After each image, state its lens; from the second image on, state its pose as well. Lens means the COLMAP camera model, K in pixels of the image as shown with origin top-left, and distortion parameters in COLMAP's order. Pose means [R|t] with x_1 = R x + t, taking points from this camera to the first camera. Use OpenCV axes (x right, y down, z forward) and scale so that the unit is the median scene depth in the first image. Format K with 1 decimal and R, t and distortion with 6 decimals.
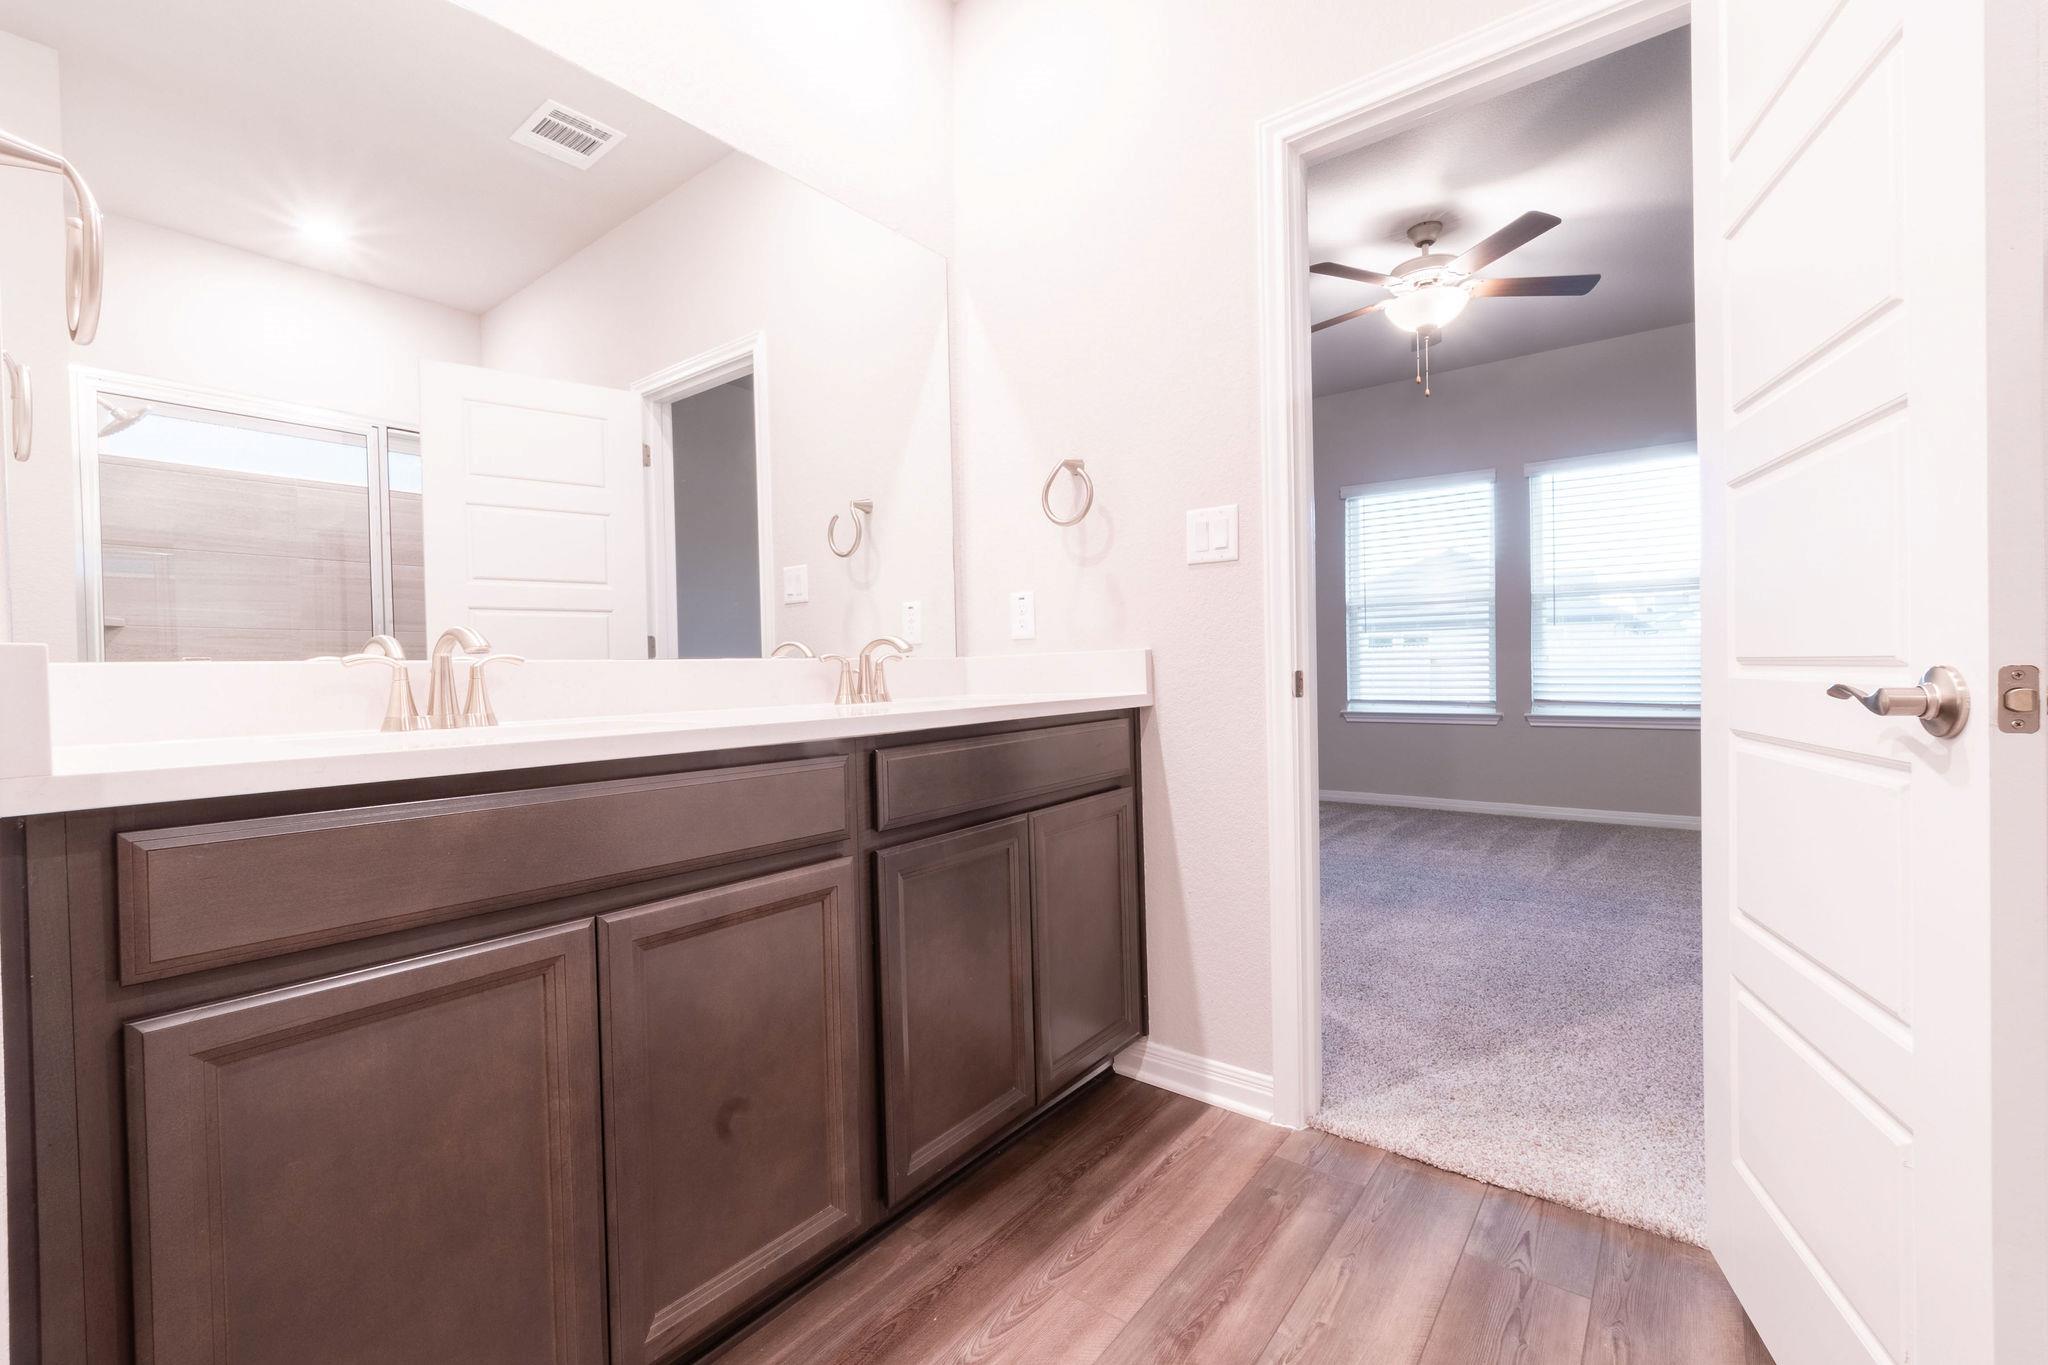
lens RADIAL K [[897.6, 0, 1025.9], [0, 897.6, 679.8], [0, 0, 1]] dist [-0.006208, 0.003711]
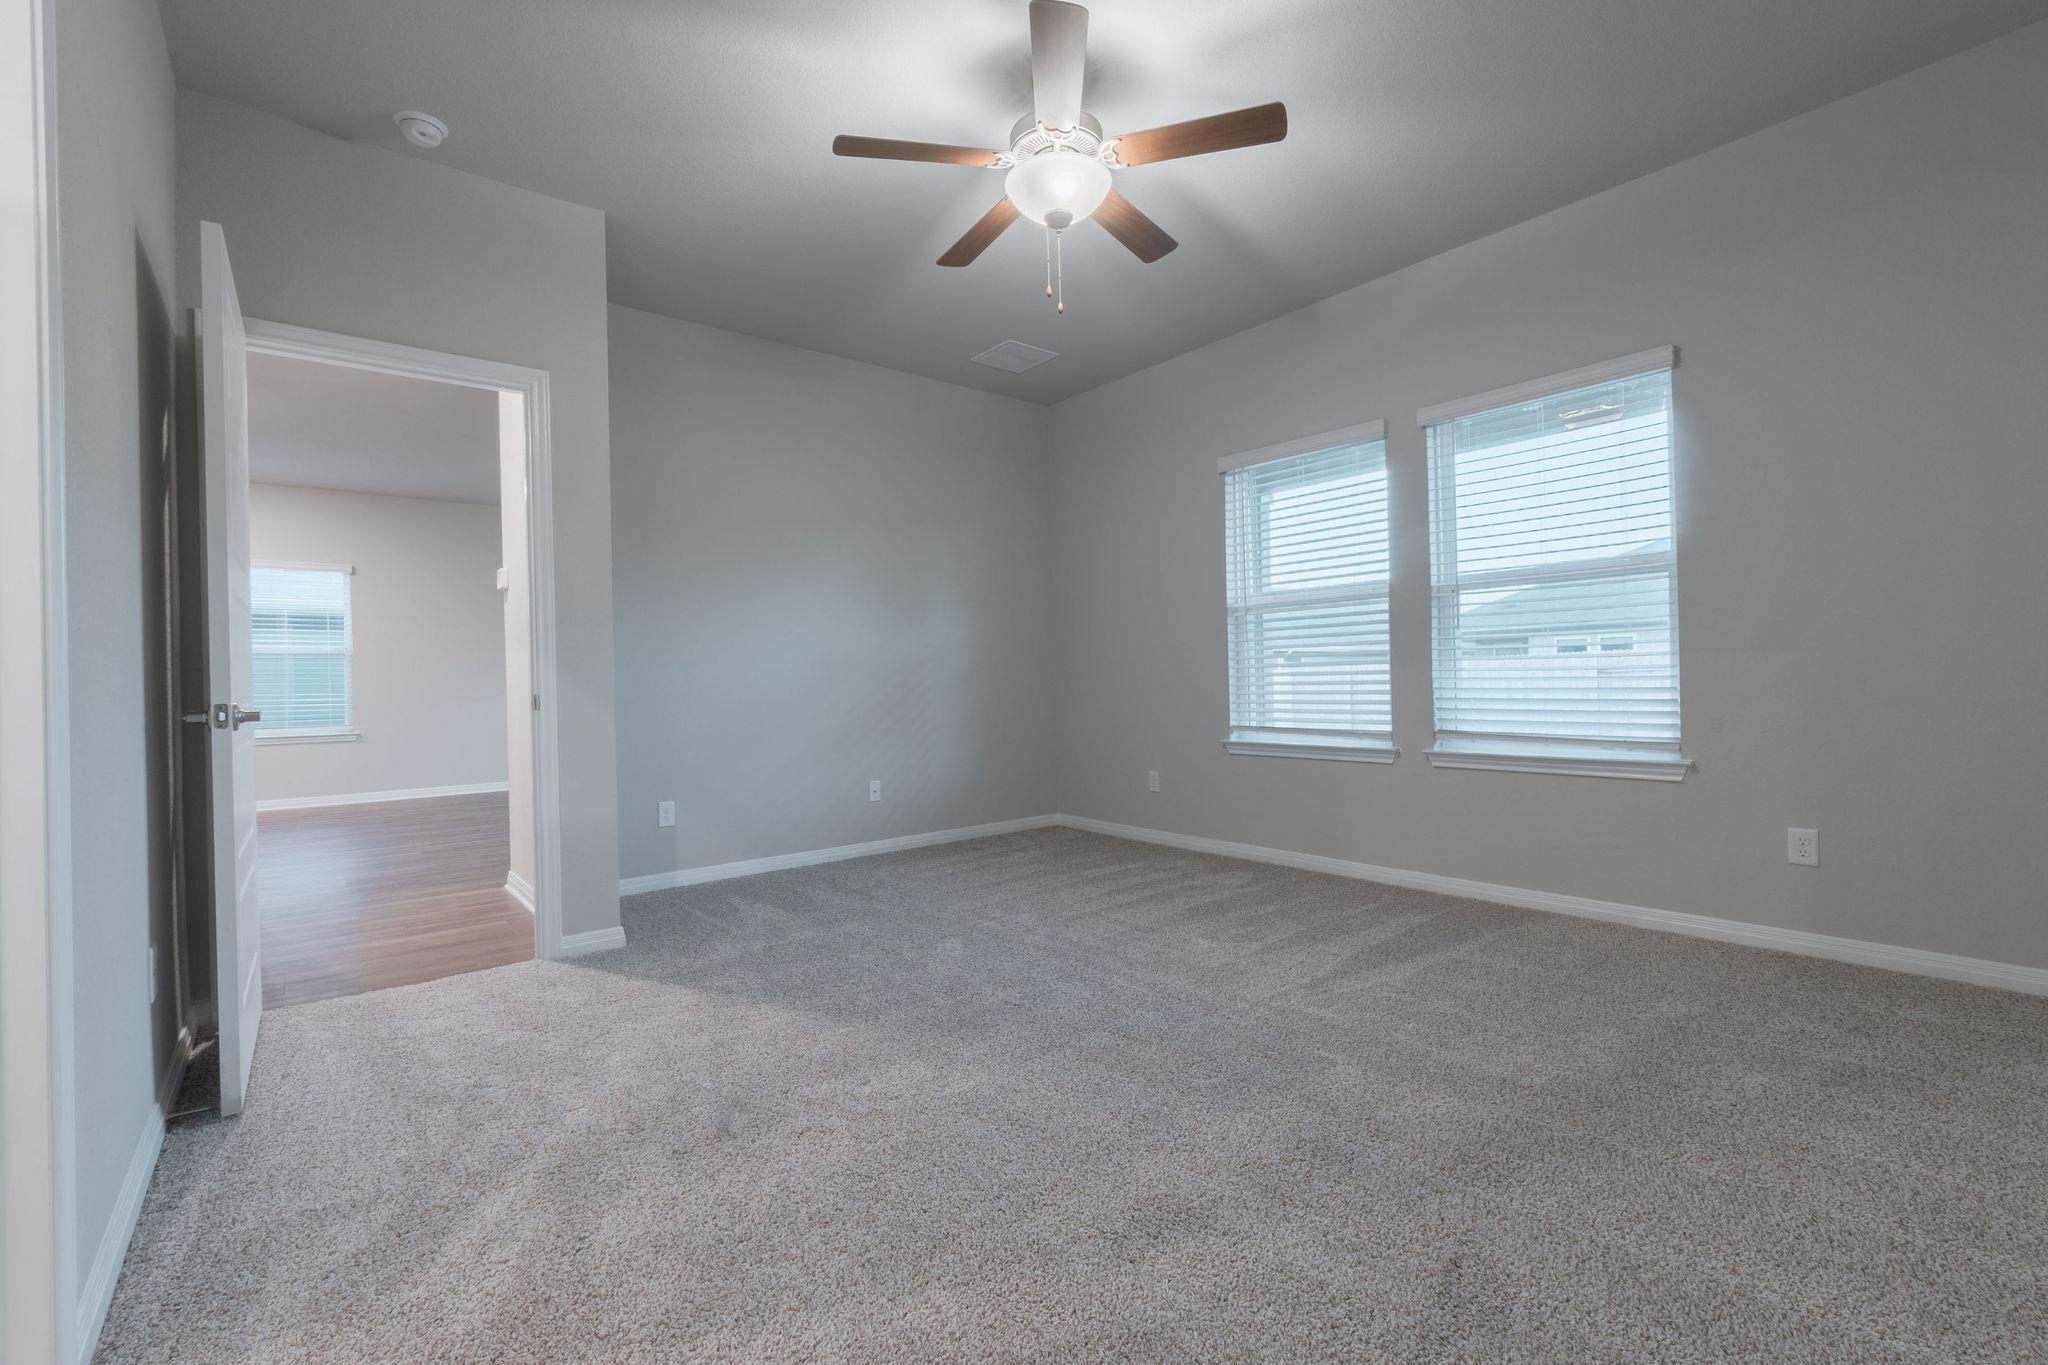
lens RADIAL K [[897.6, 0, 1016.7], [0, 897.6, 682.9], [0, 0, 1]] dist [-0.006208, 0.003711]
pose [[0.970711, -0.003991, -0.240216, 0.402402], [0.001972, 0.999961, -0.008645, -0.010614], [0.240241, 0.007918, 0.970681, 0.208968]]
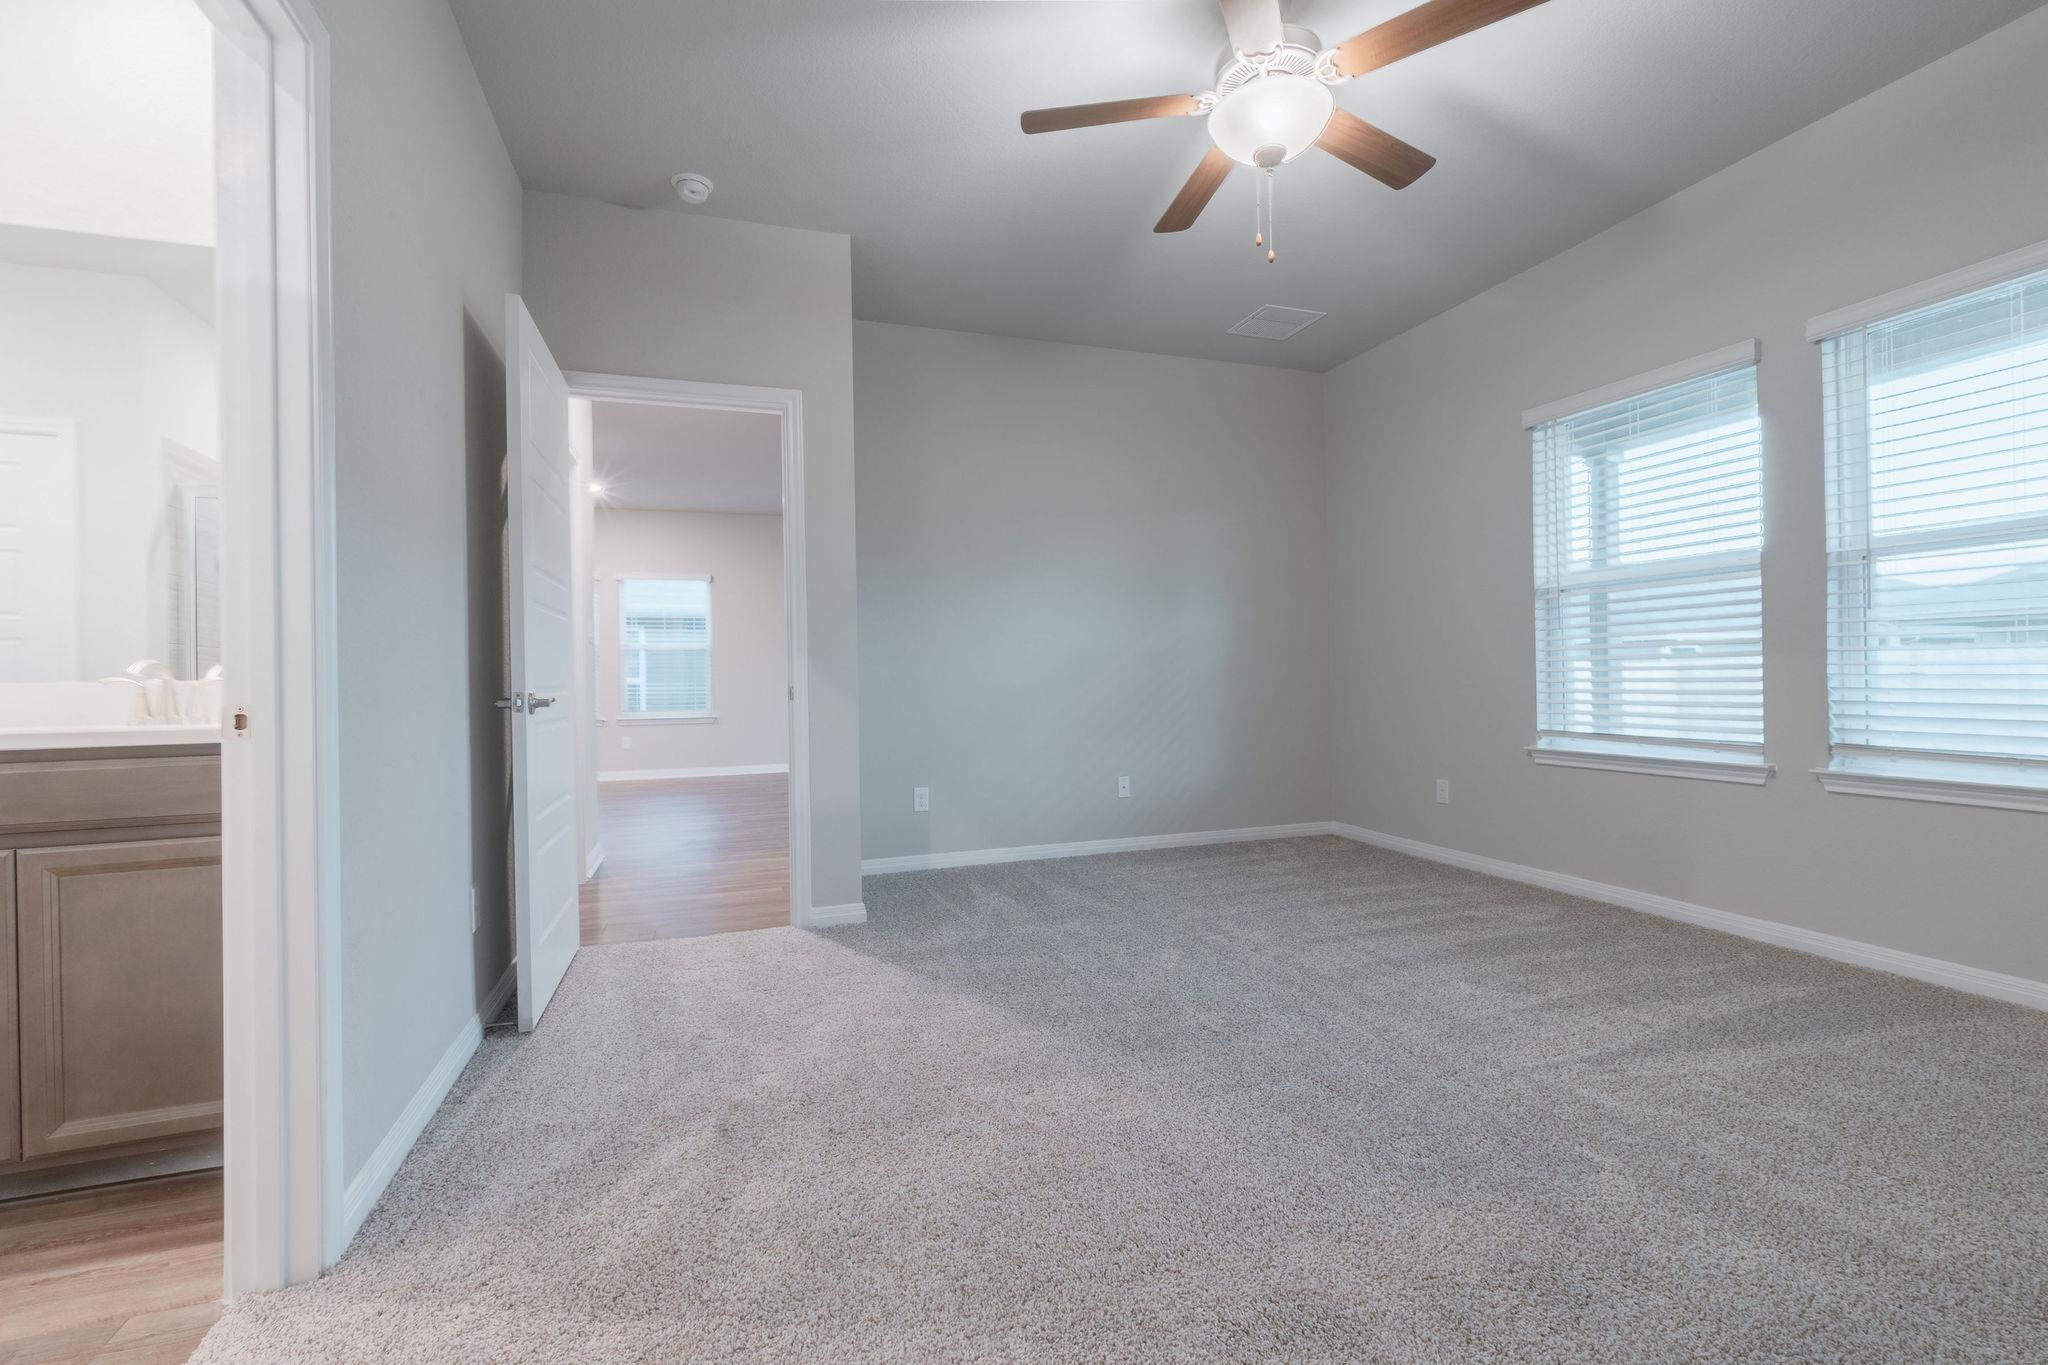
lens RADIAL K [[897.6, 0, 1004.1], [0, 897.6, 681.6], [0, 0, 1]] dist [-0.006208, 0.003711]
pose [[0.824331, 0.004498, -0.566091, 0.448757], [-0.006295, 0.999979, -0.001222, -0.011860], [0.566074, 0.004571, 0.824342, 0.257929]]
